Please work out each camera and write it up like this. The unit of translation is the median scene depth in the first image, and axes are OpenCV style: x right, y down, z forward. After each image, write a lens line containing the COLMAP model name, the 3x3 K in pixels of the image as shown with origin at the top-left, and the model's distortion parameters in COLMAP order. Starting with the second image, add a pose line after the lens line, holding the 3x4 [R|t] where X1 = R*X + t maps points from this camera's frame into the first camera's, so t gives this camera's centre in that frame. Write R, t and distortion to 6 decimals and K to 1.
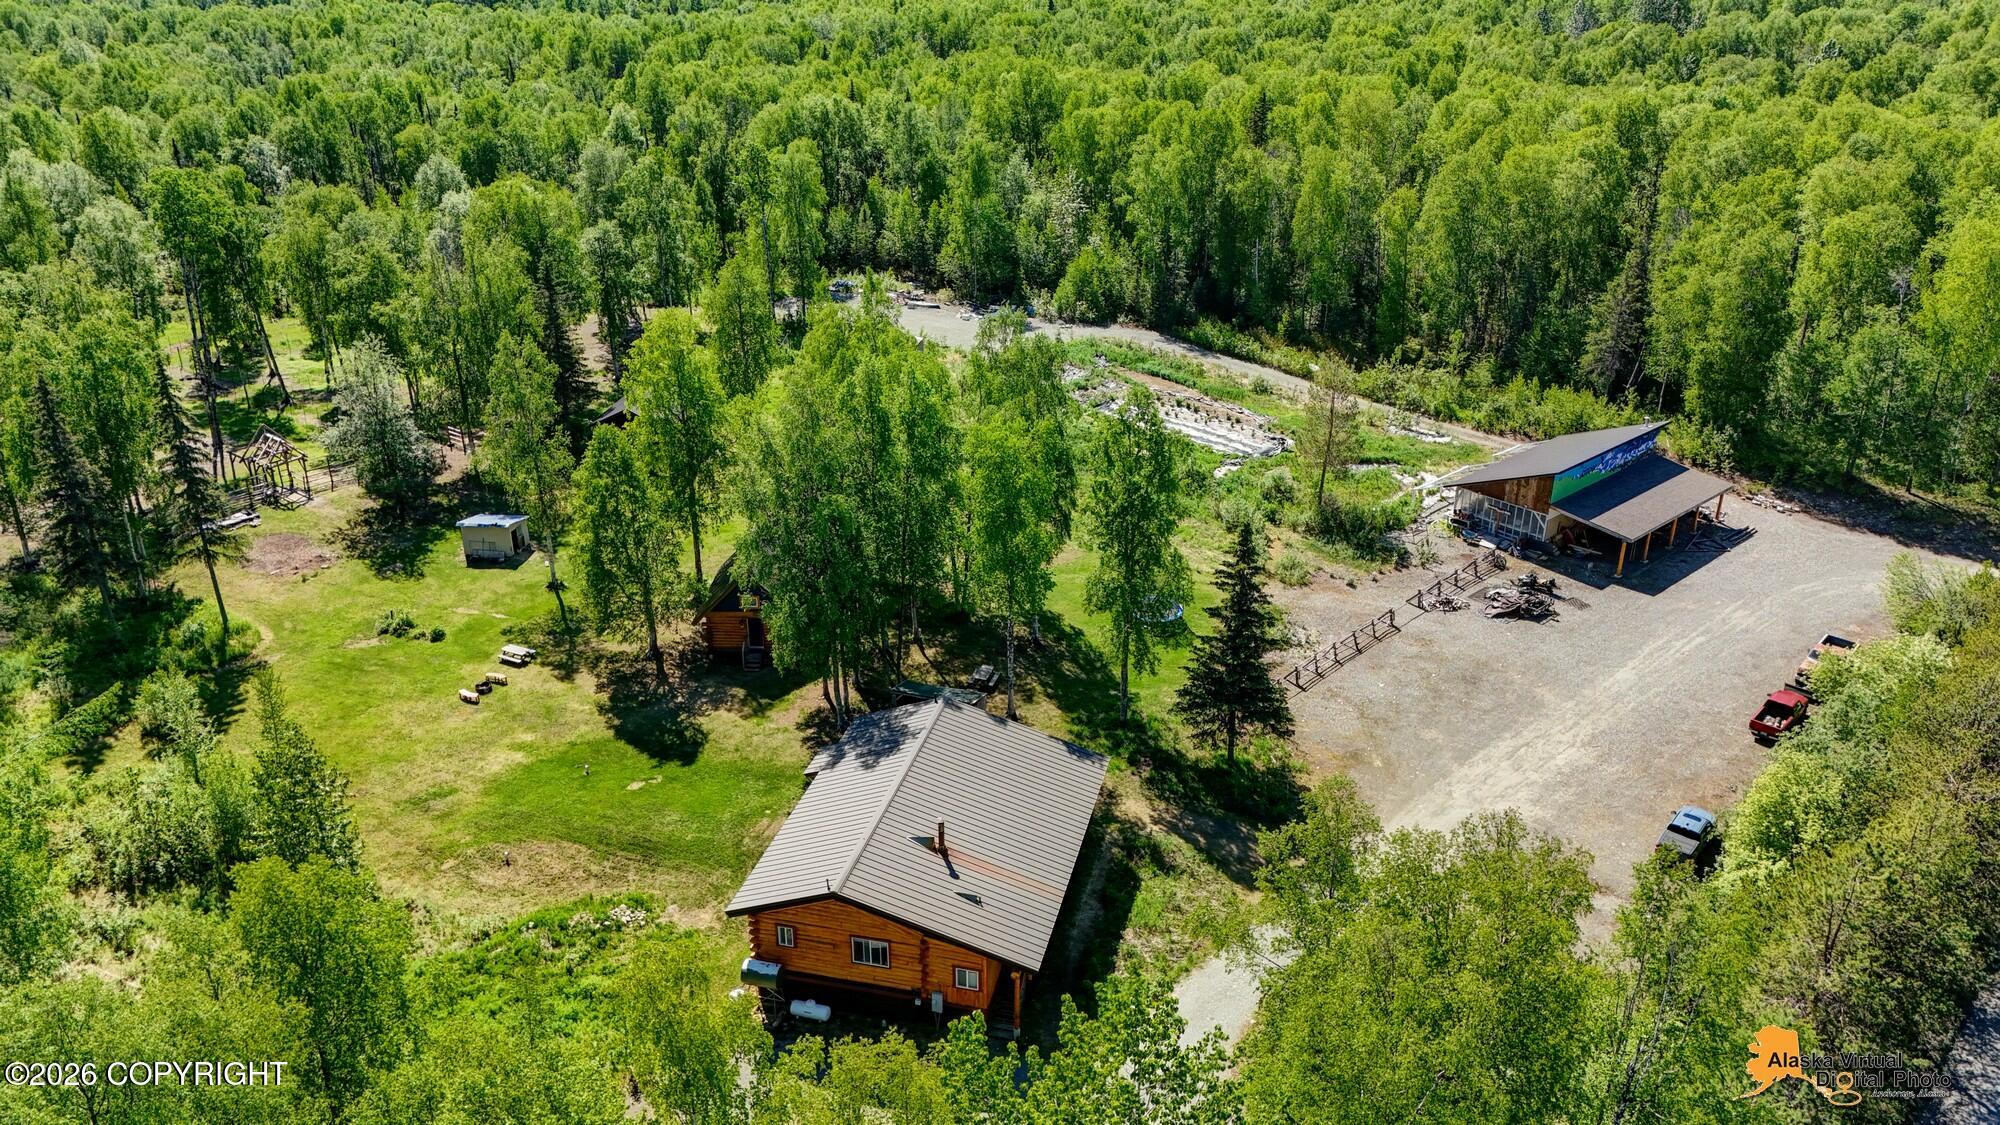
lens RADIAL K [[1488.3, 0, 998.5], [0, 1488.3, 563.5], [0, 0, 1]] dist [0.069608, -0.050960]
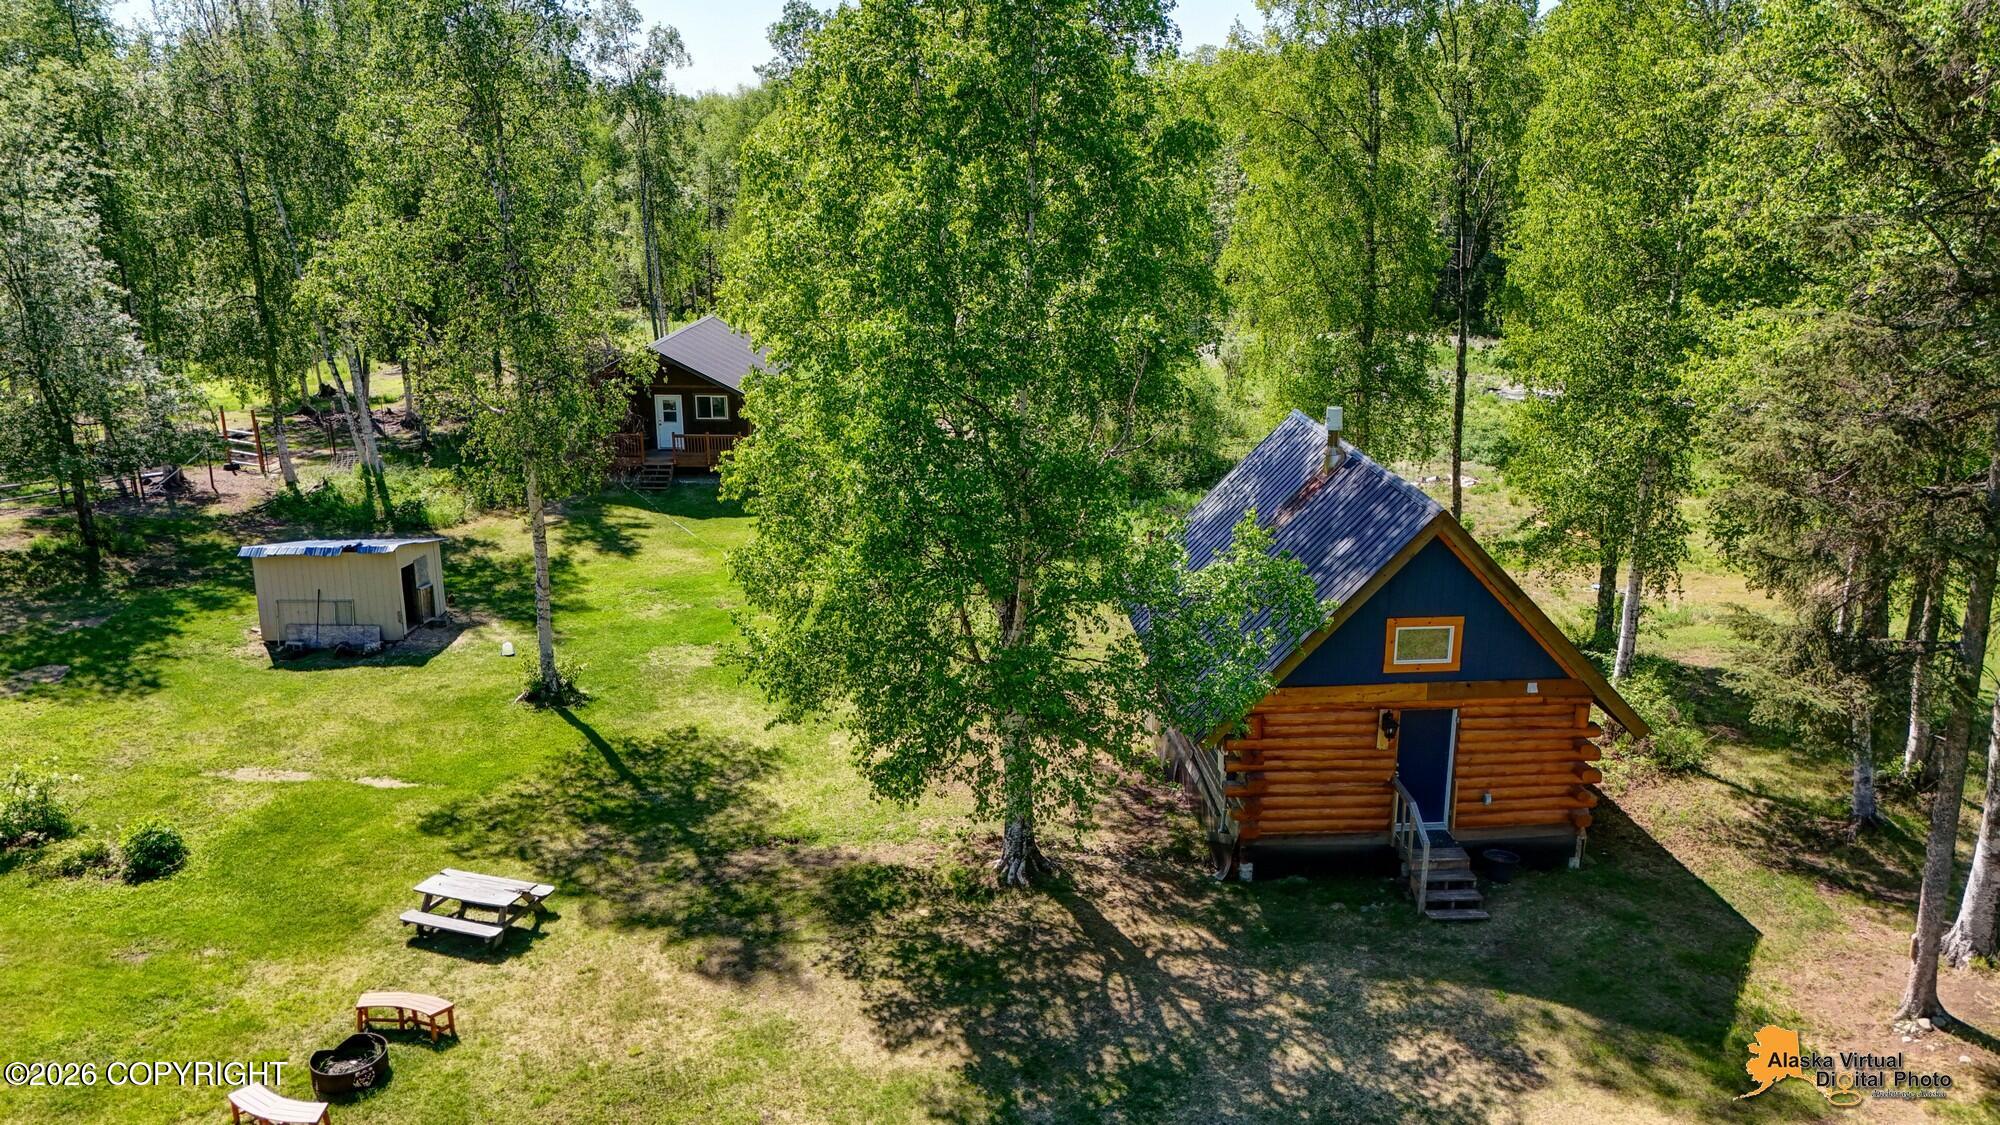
lens RADIAL K [[1488.3, 0, 1000.4], [0, 1488.3, 561.5], [0, 0, 1]] dist [0.069608, -0.050960]
pose [[0.992040, -0.024255, 0.123566, -0.257907], [0.044465, 0.985536, -0.163528, 0.047542], [-0.117812, 0.167720, 0.978770, 0.714512]]
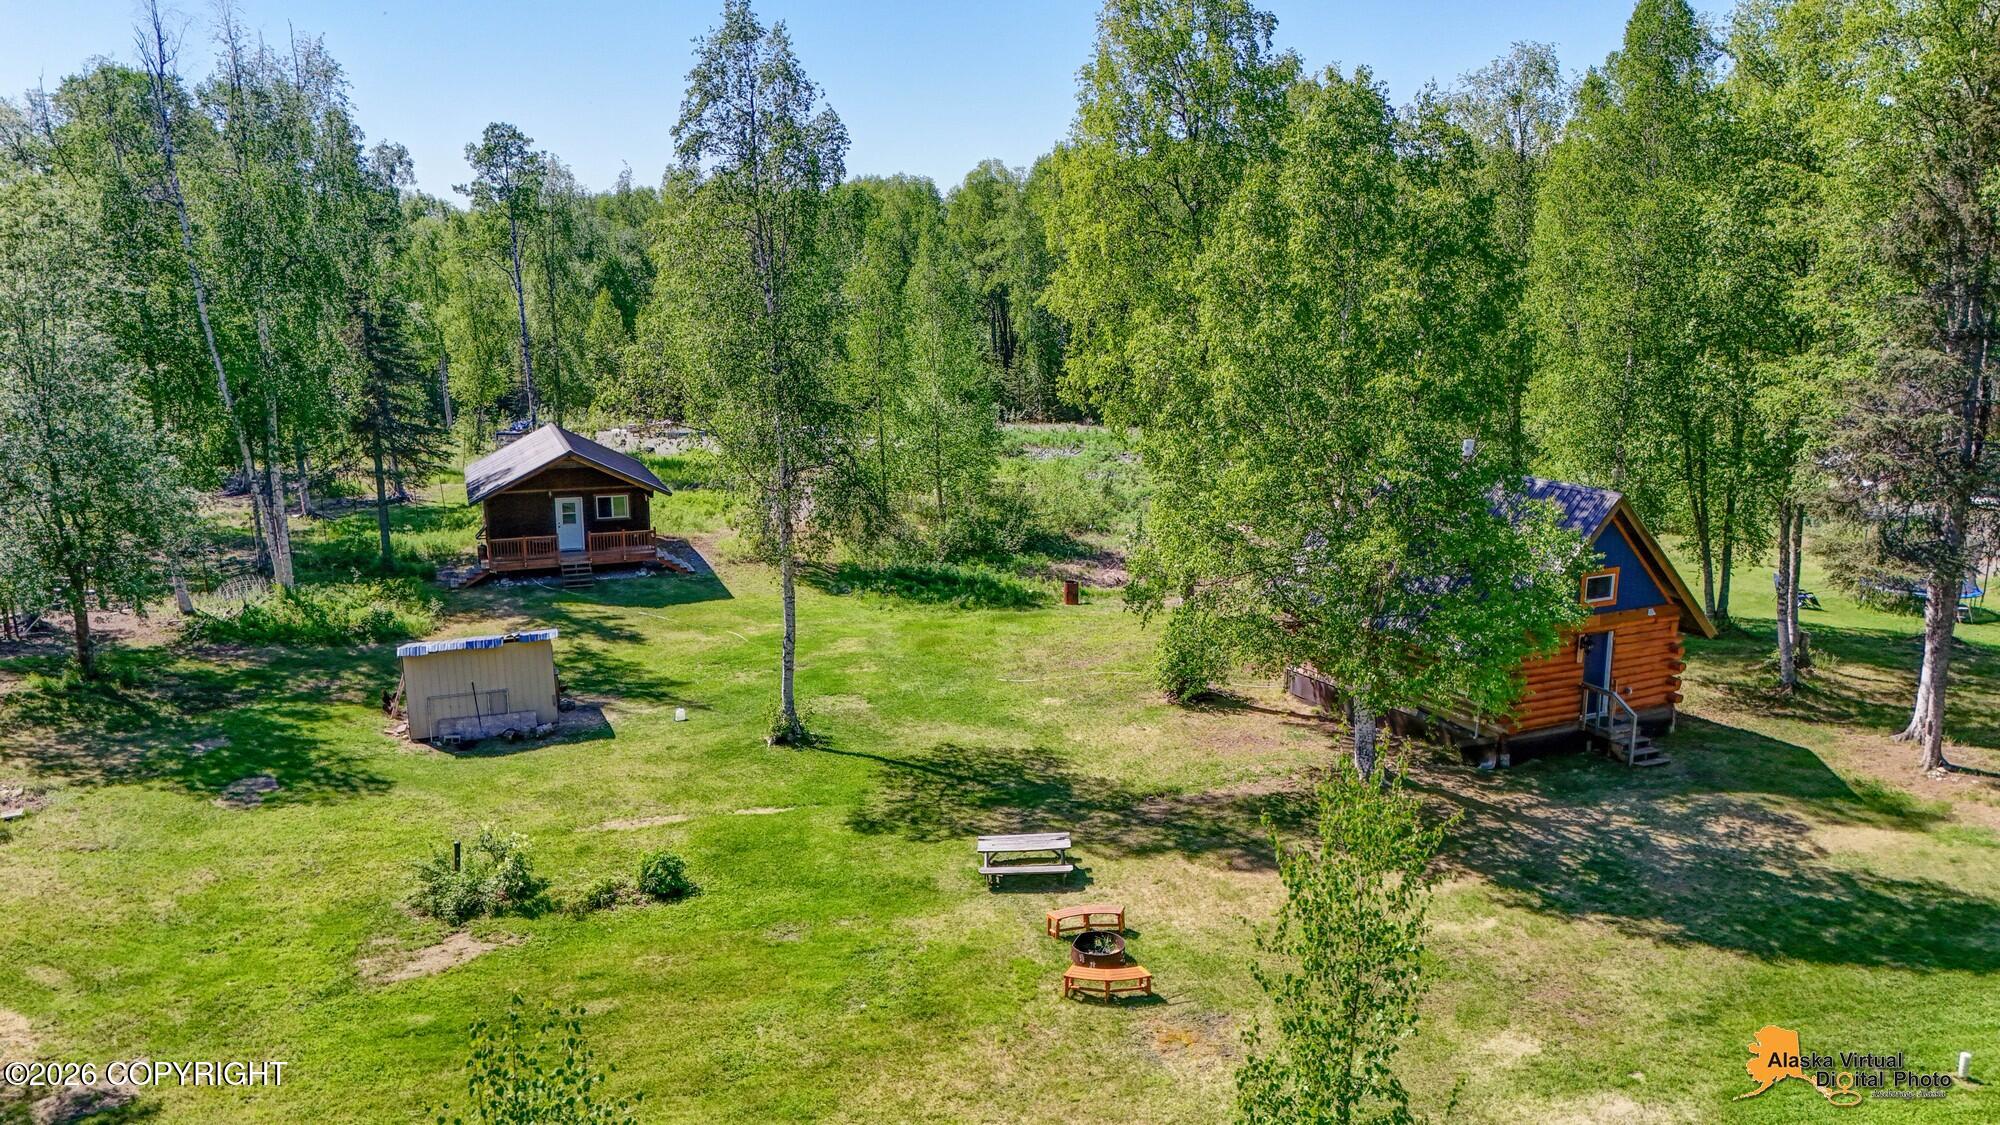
lens RADIAL K [[1488.3, 0, 1001.8], [0, 1488.3, 562.6], [0, 0, 1]] dist [0.069608, -0.050960]
pose [[0.875495, -0.091202, 0.474543, -0.456375], [0.201298, 0.961598, -0.186569, 0.056844], [-0.439304, 0.258865, 0.860233, 0.695825]]
